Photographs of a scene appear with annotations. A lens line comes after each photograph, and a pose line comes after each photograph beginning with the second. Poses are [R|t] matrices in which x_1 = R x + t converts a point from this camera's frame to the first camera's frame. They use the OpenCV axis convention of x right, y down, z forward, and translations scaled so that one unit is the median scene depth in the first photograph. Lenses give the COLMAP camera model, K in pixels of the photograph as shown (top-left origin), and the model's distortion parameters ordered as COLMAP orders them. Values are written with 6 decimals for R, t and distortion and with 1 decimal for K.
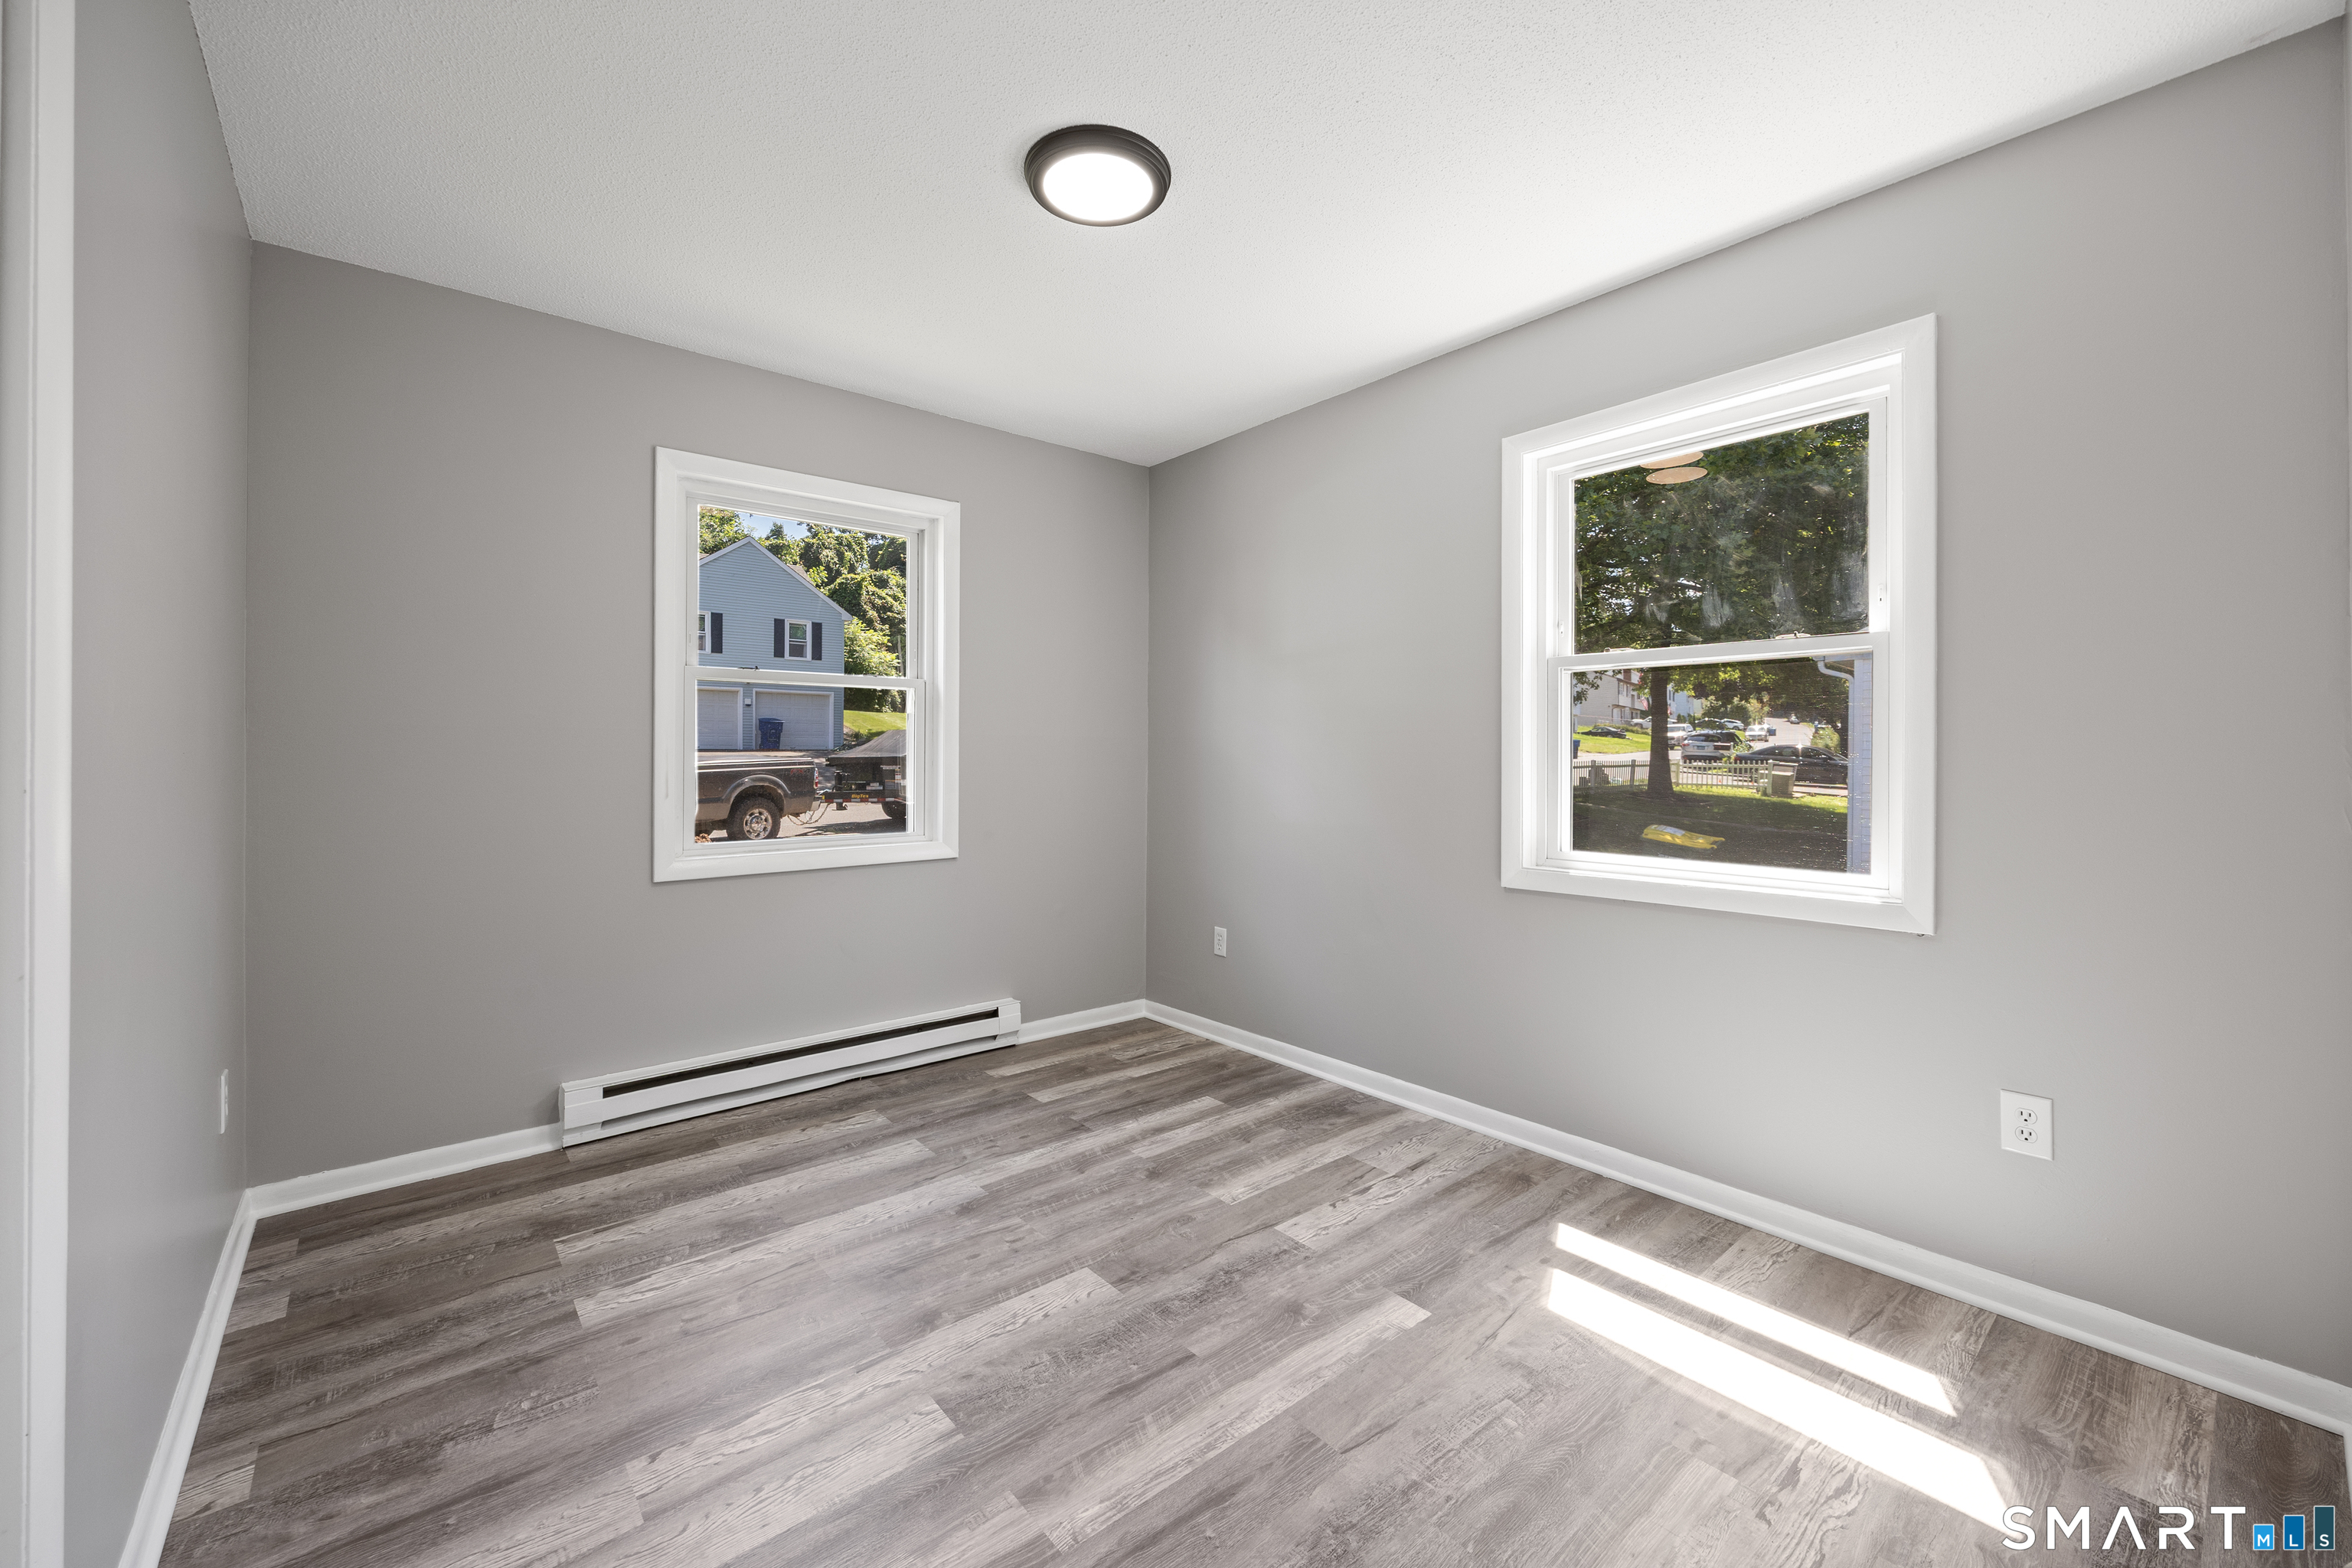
lens RADIAL K [[918.2, 0, 1176.2], [0, 918.2, 756.5], [0, 0, 1]] dist [0.001513, 0.000277]
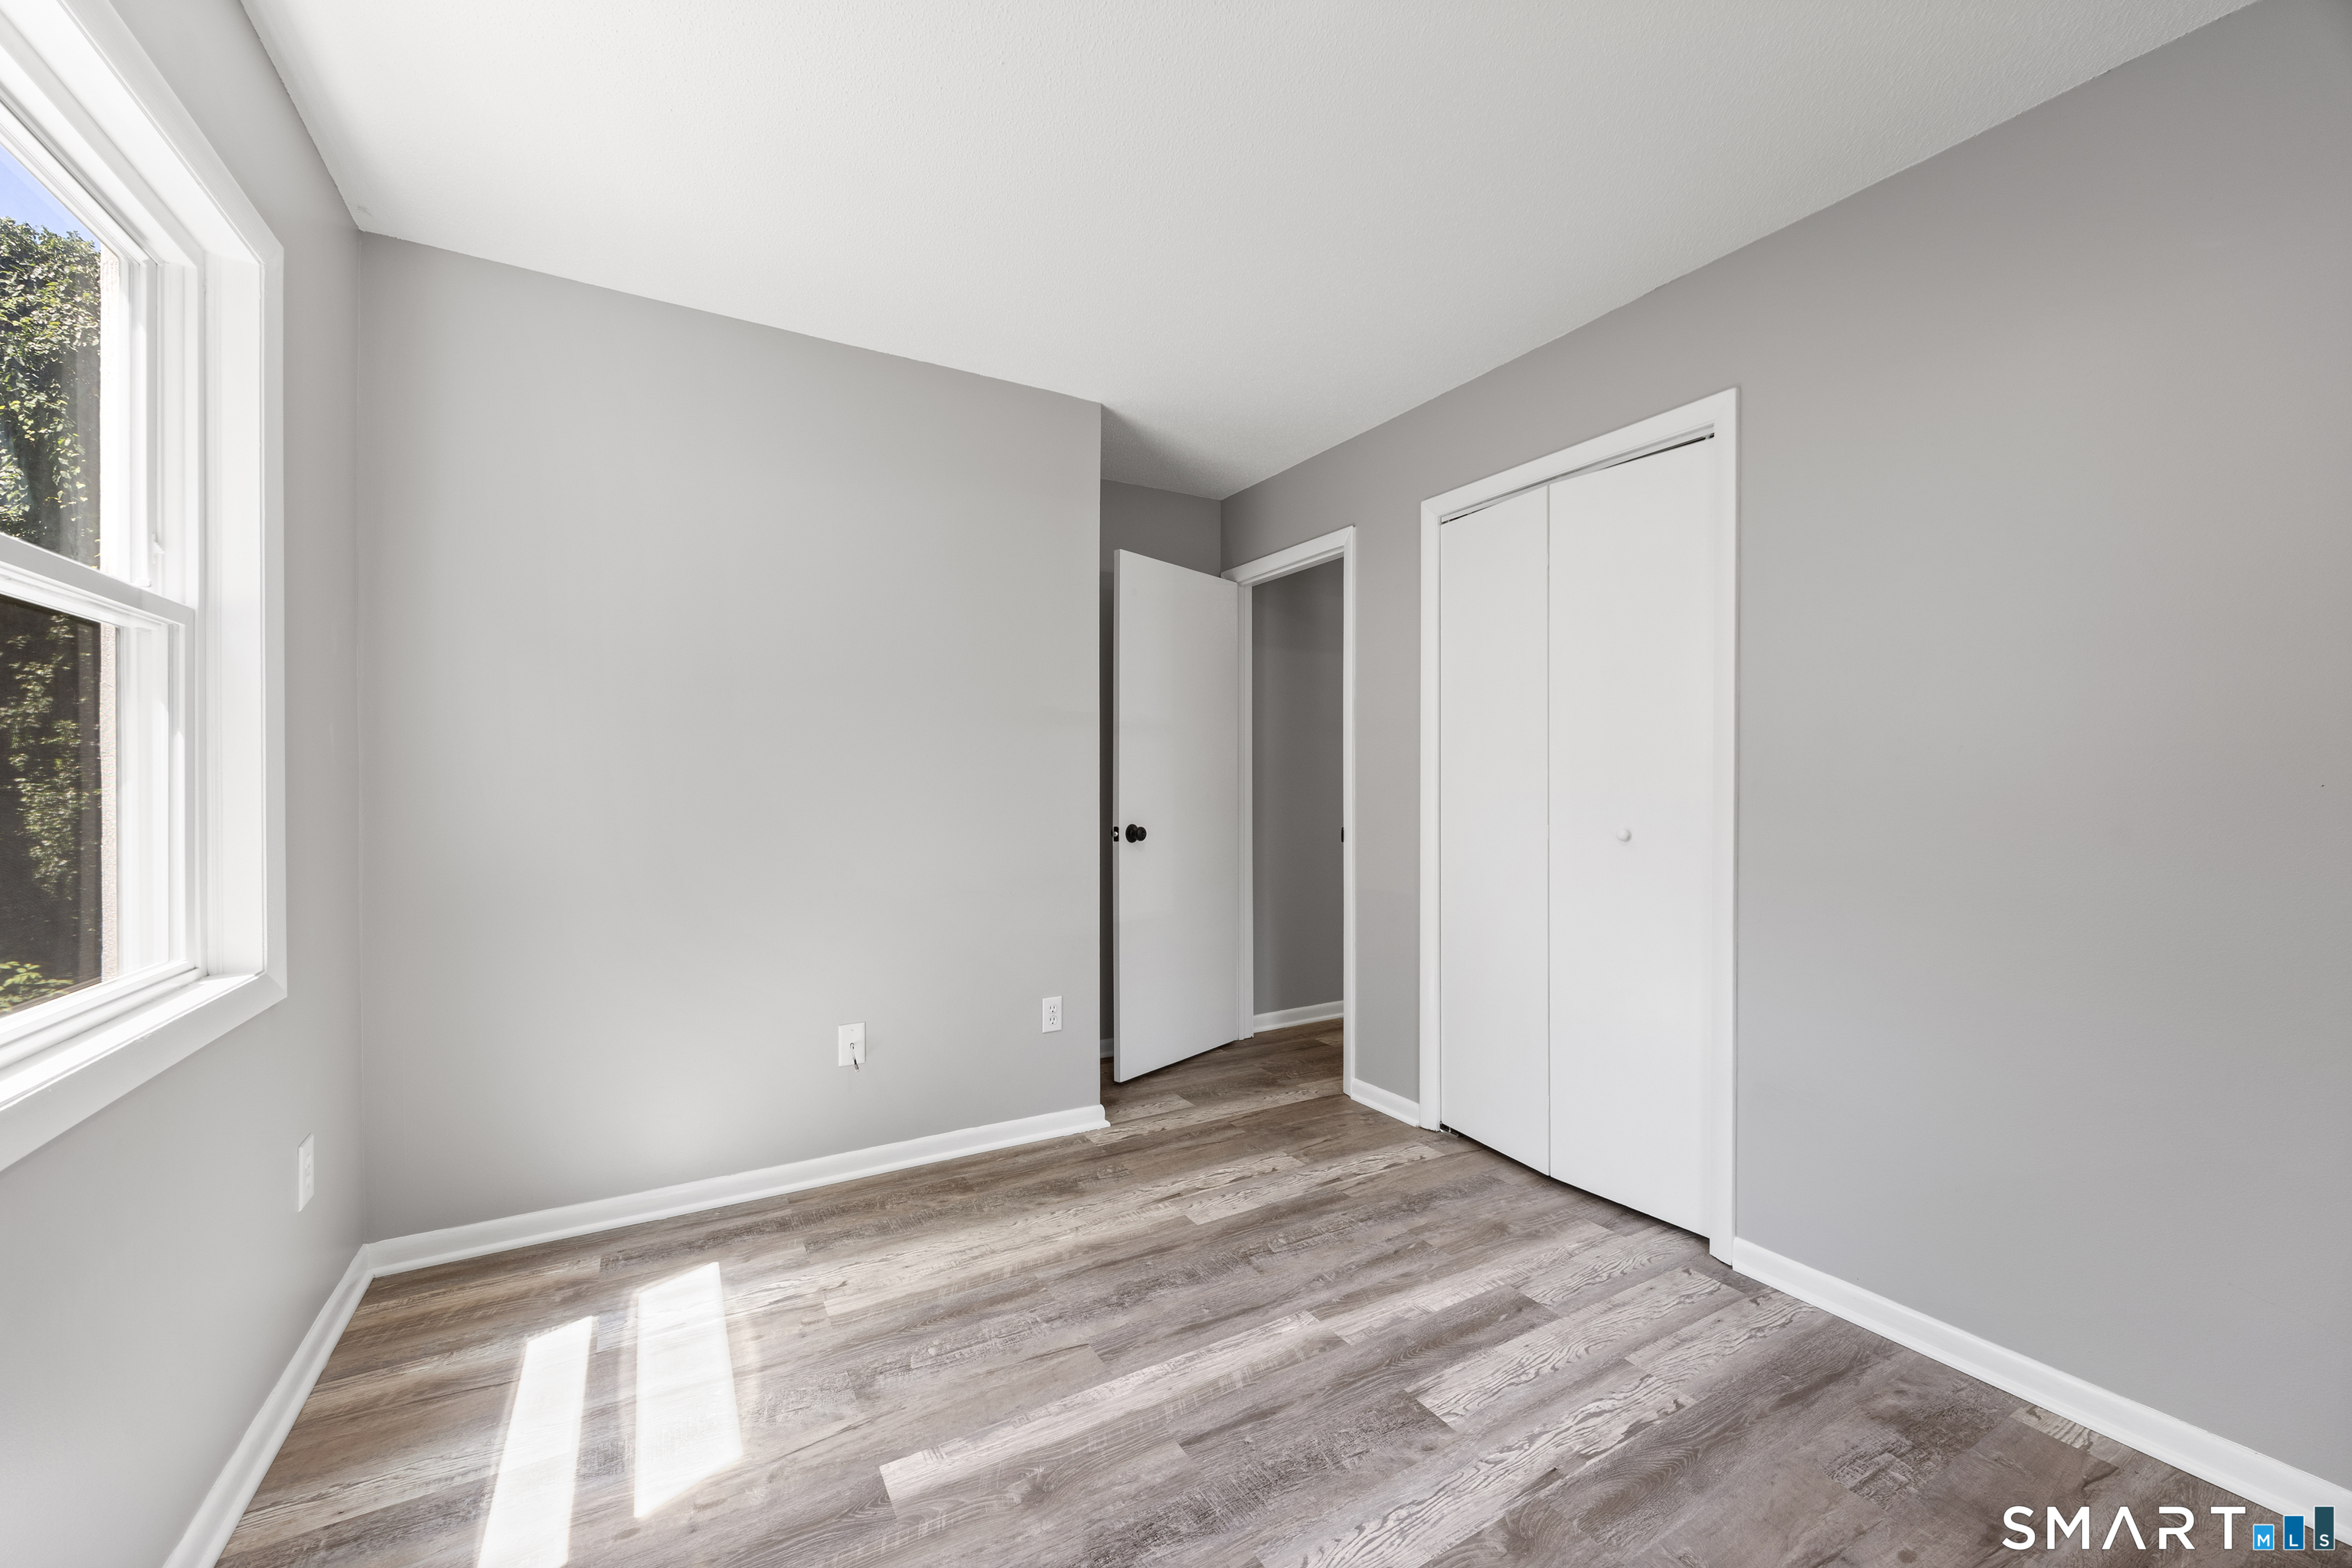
lens RADIAL K [[926.5, 0, 1170.4], [0, 926.5, 786.7], [0, 0, 1]] dist [0.000362, 0.000054]
pose [[-0.983598, -0.001528, 0.180367, -0.143760], [-0.001162, 0.999997, 0.002136, 0.000231], [-0.180370, 0.001892, -0.983597, 2.040949]]
